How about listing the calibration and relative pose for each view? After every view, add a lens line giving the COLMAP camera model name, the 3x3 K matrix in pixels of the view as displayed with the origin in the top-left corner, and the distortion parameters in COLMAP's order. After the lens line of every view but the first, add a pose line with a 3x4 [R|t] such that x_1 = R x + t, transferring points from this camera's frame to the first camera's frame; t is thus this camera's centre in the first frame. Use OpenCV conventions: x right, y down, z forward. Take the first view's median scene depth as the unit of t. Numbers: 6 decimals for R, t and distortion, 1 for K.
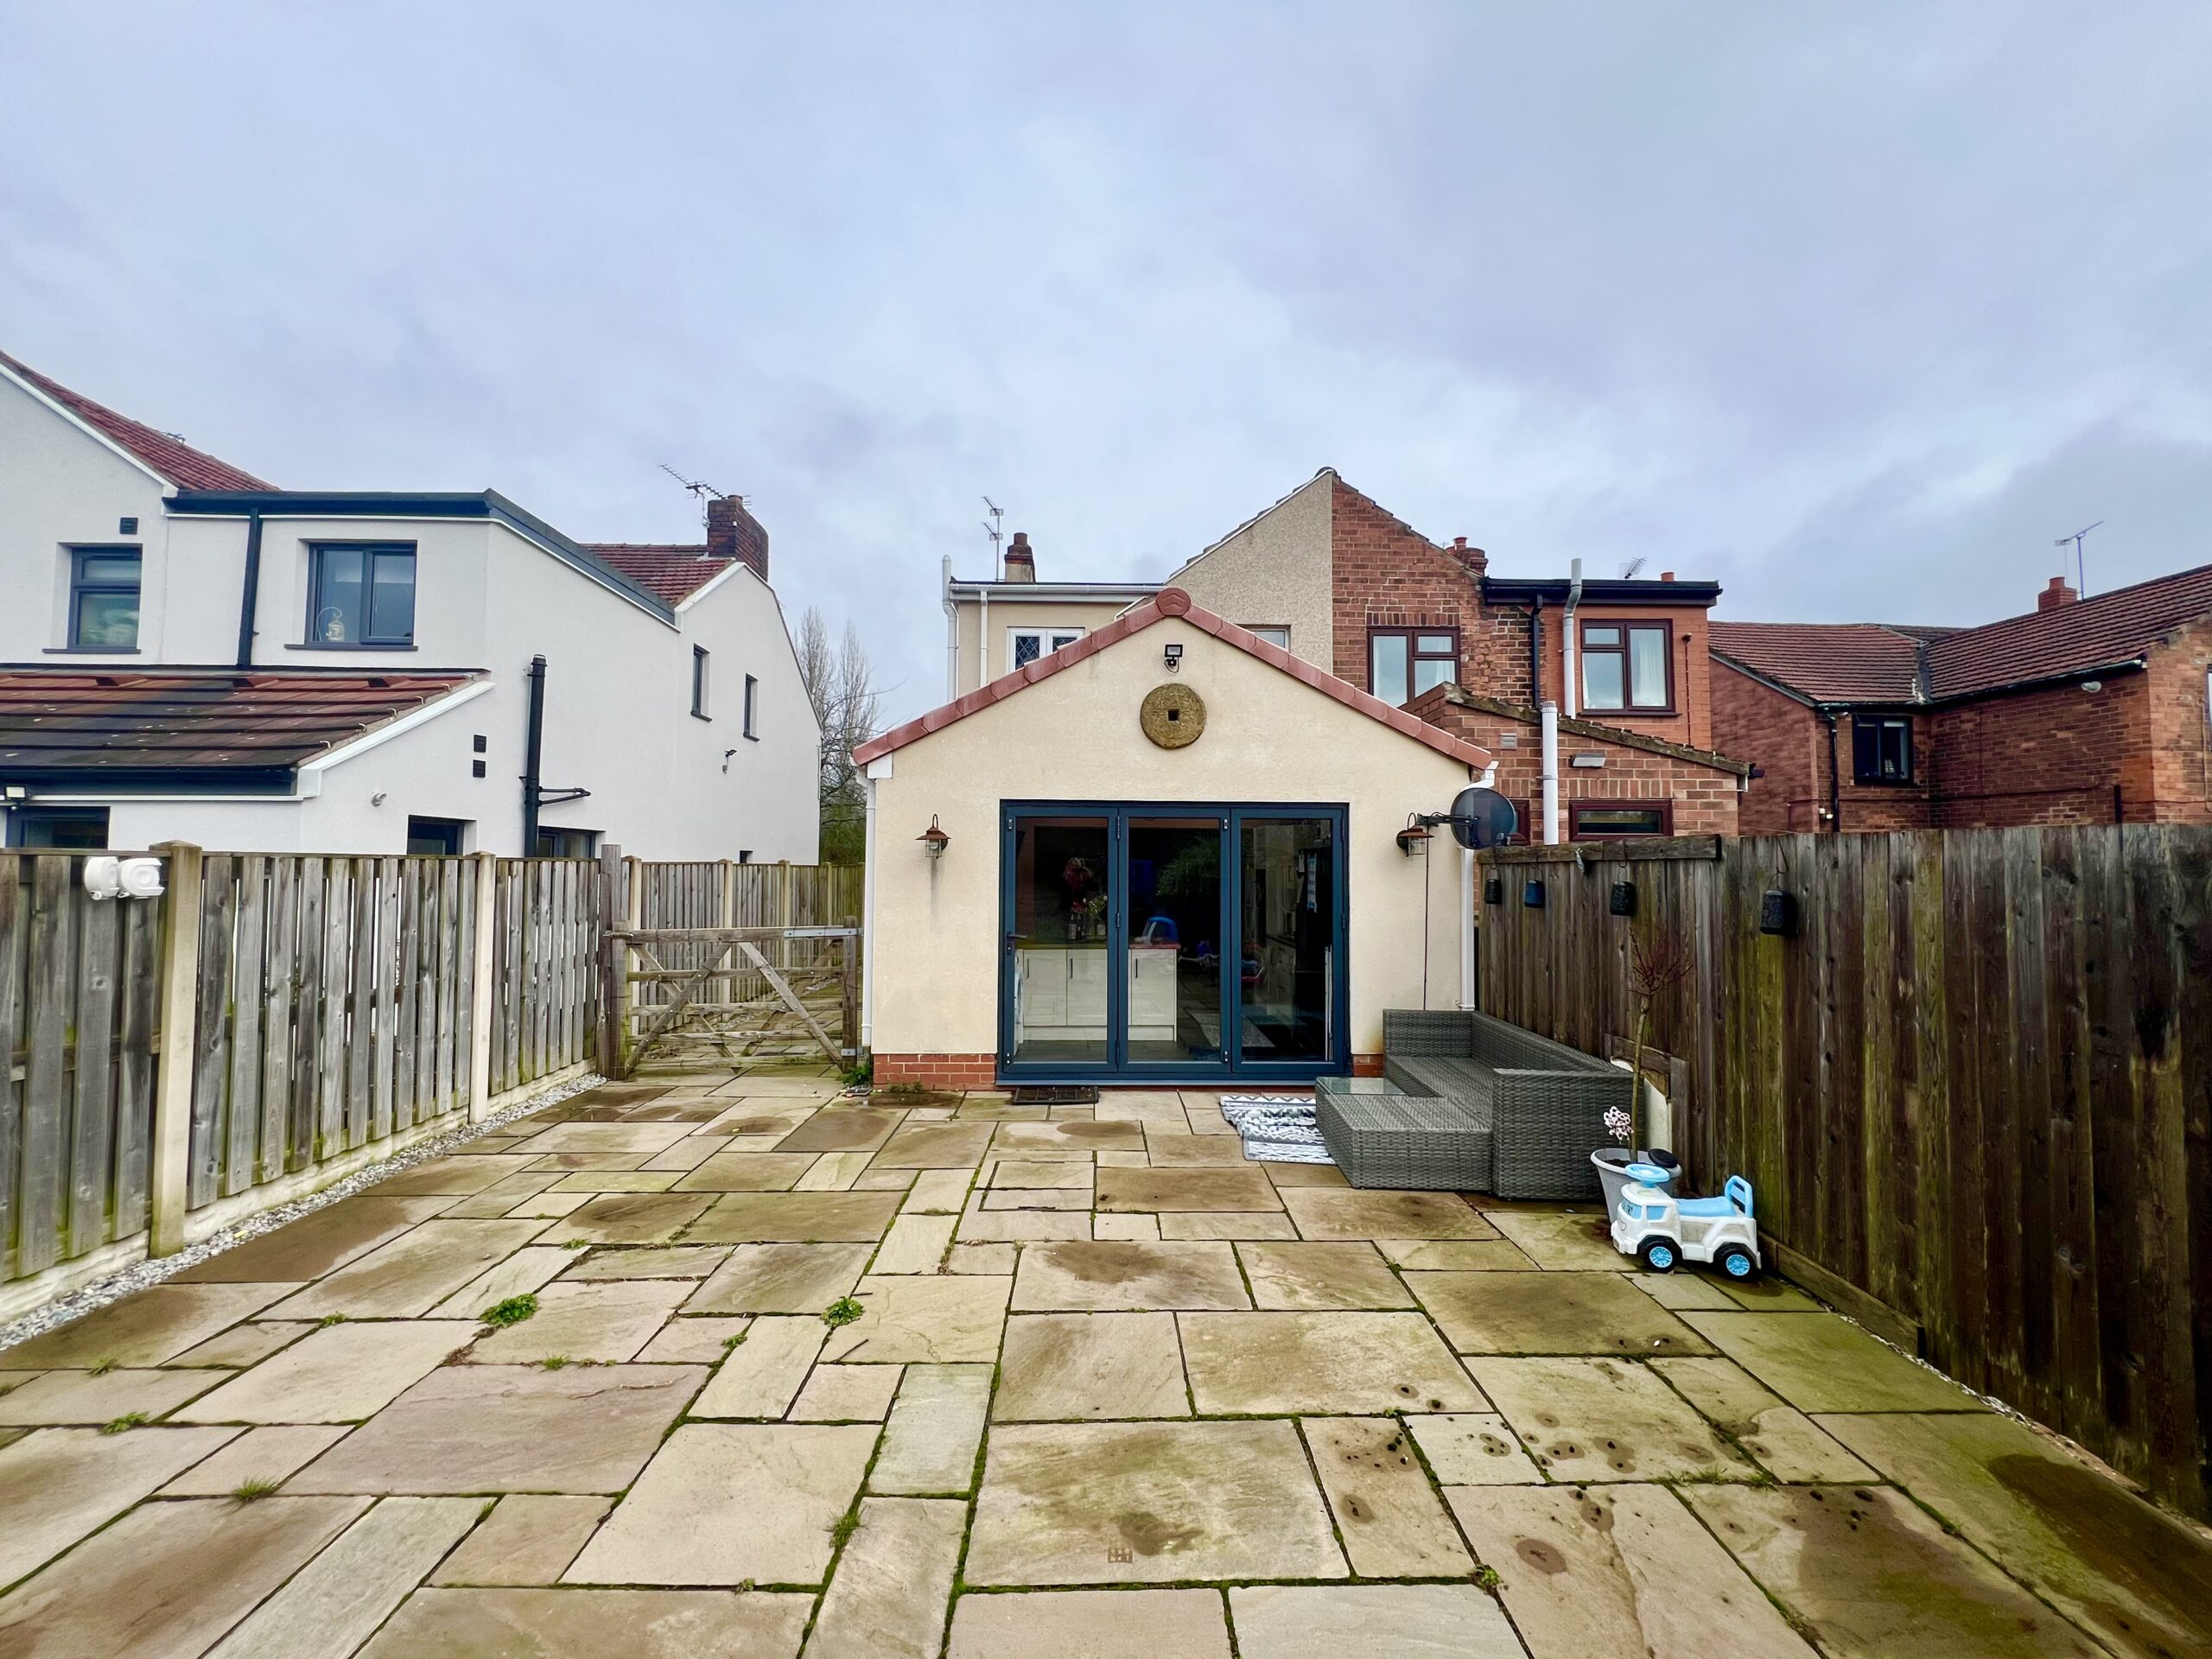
lens RADIAL K [[889.5, 0, 1101.5], [0, 889.5, 833.6], [0, 0, 1]] dist [-0.001658, 0.000594]
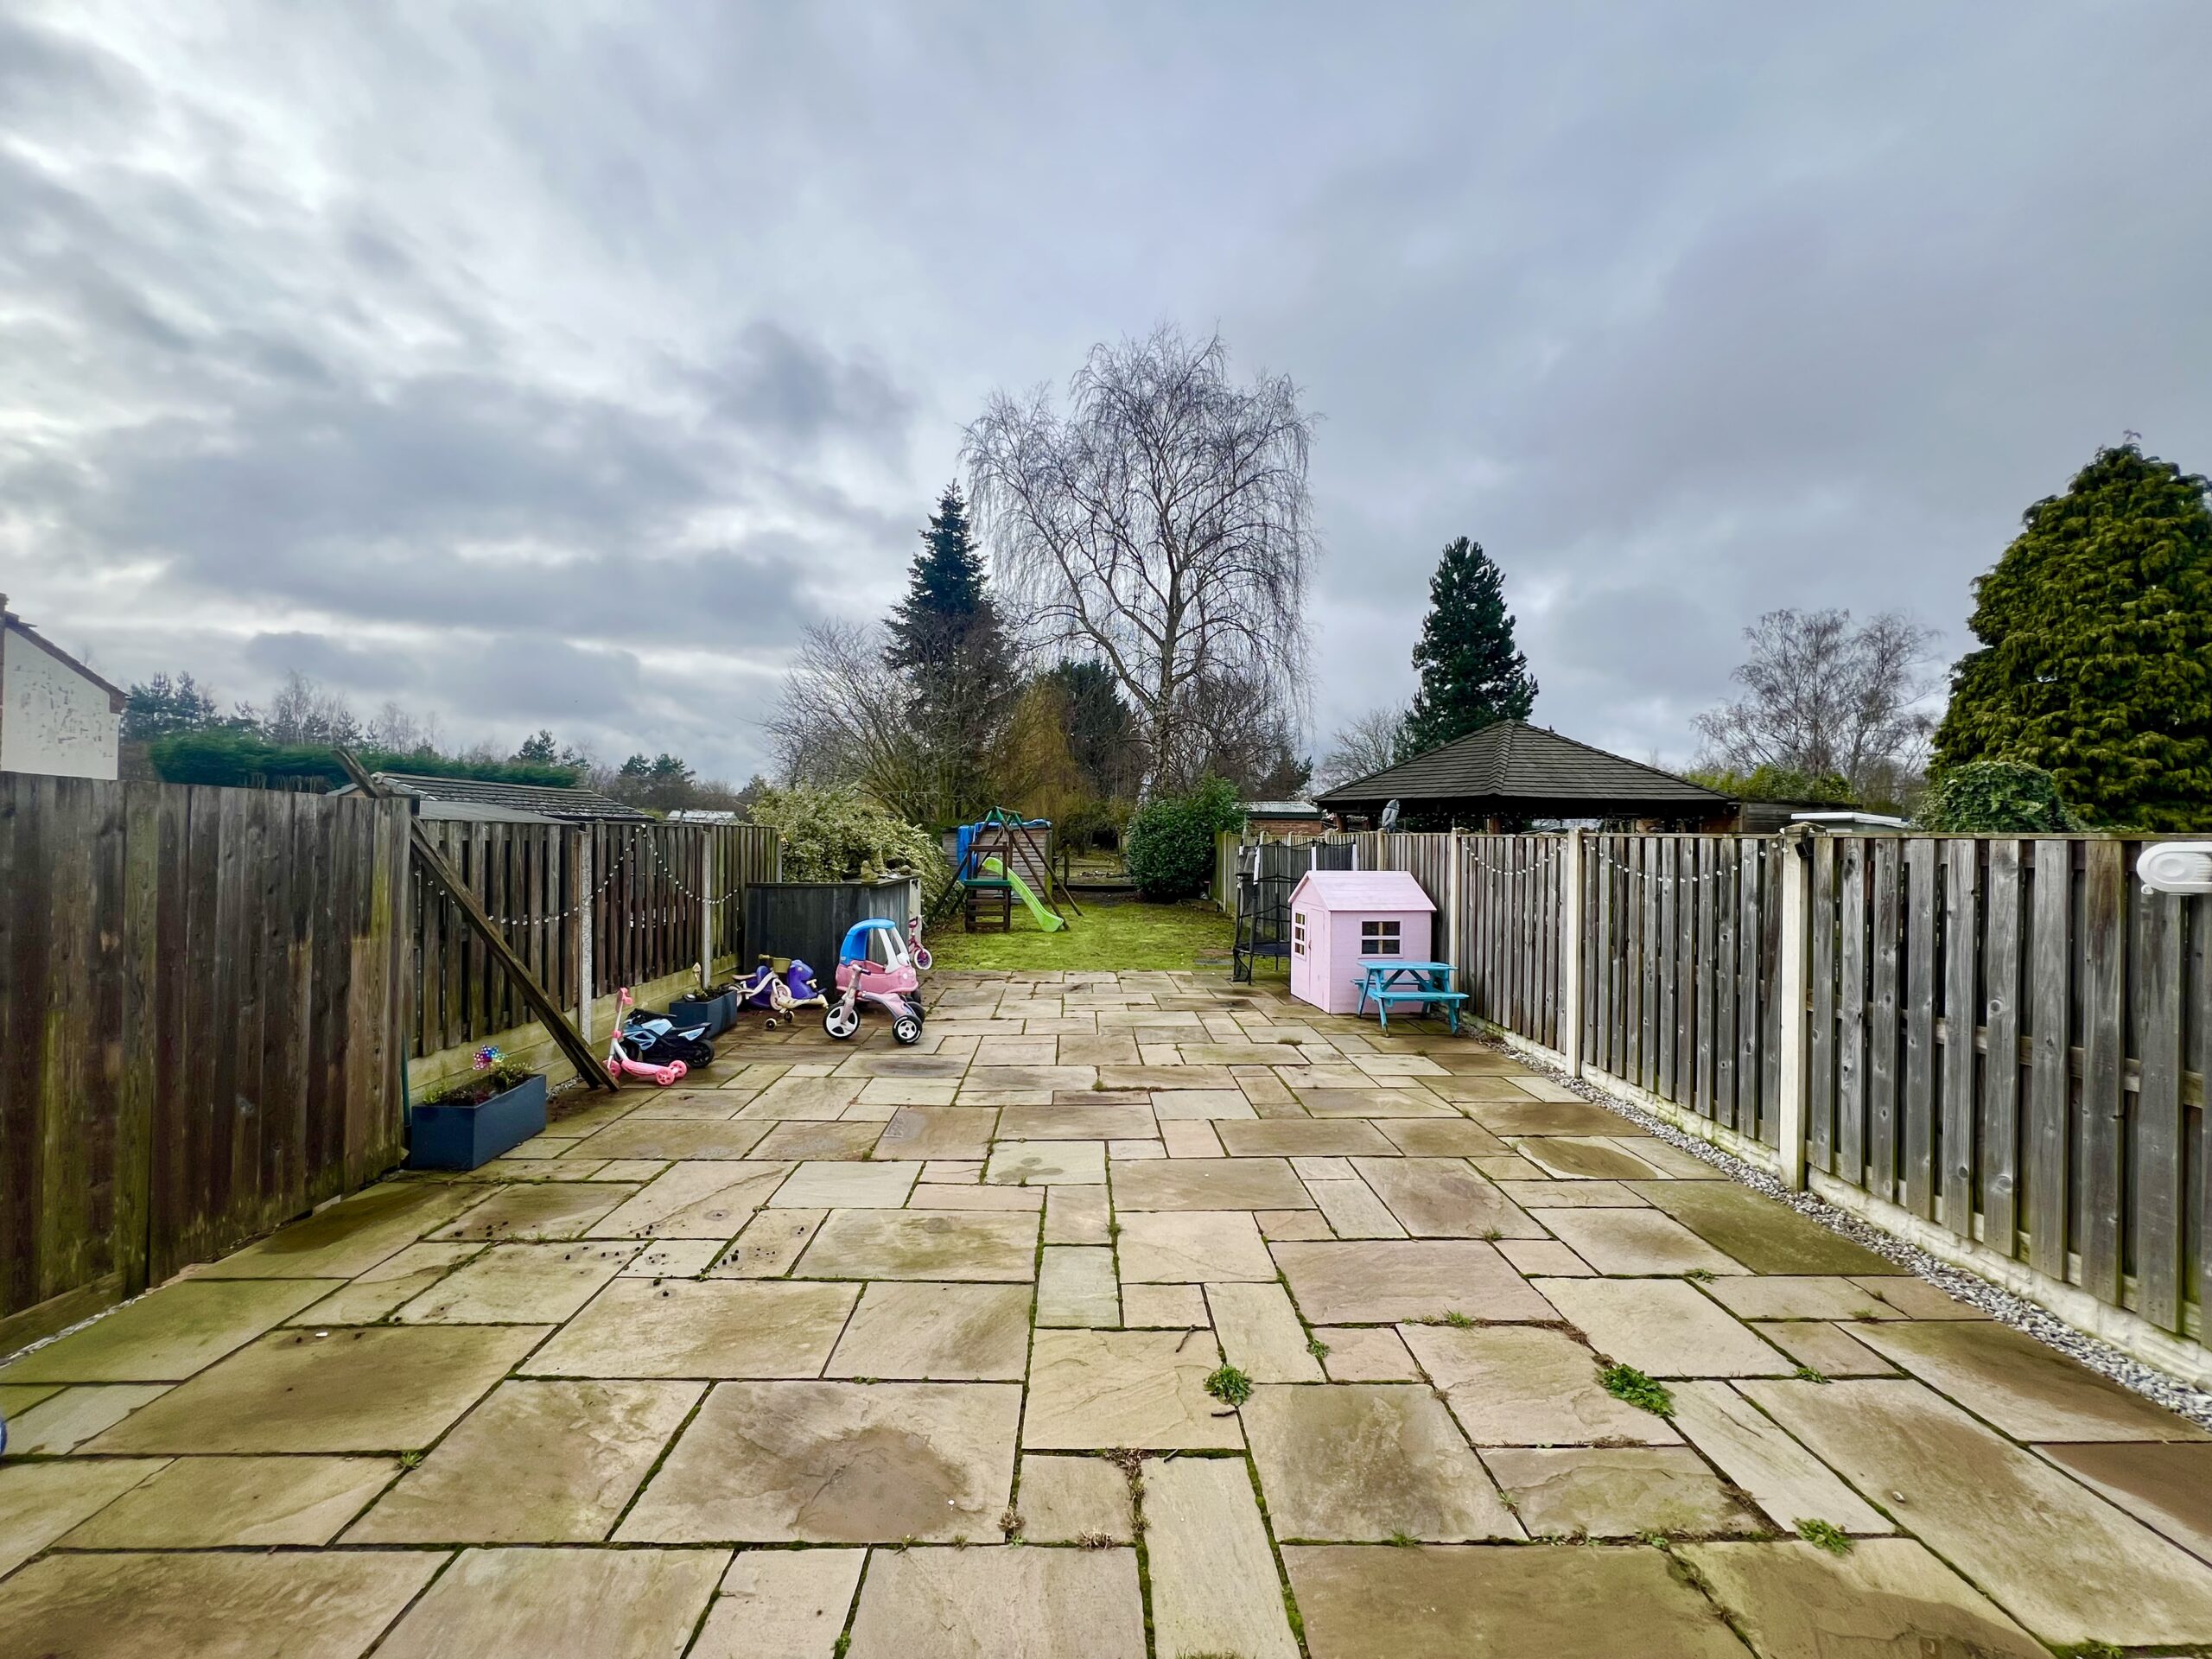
lens RADIAL K [[889.5, 0, 1104.4], [0, 889.5, 829.1], [0, 0, 1]] dist [-0.001658, 0.000594]
pose [[-0.999709, -0.018591, -0.015401, -0.145394], [-0.017830, 0.998681, -0.048157, 0.067766], [0.016276, -0.047869, -0.998721, 1.714272]]
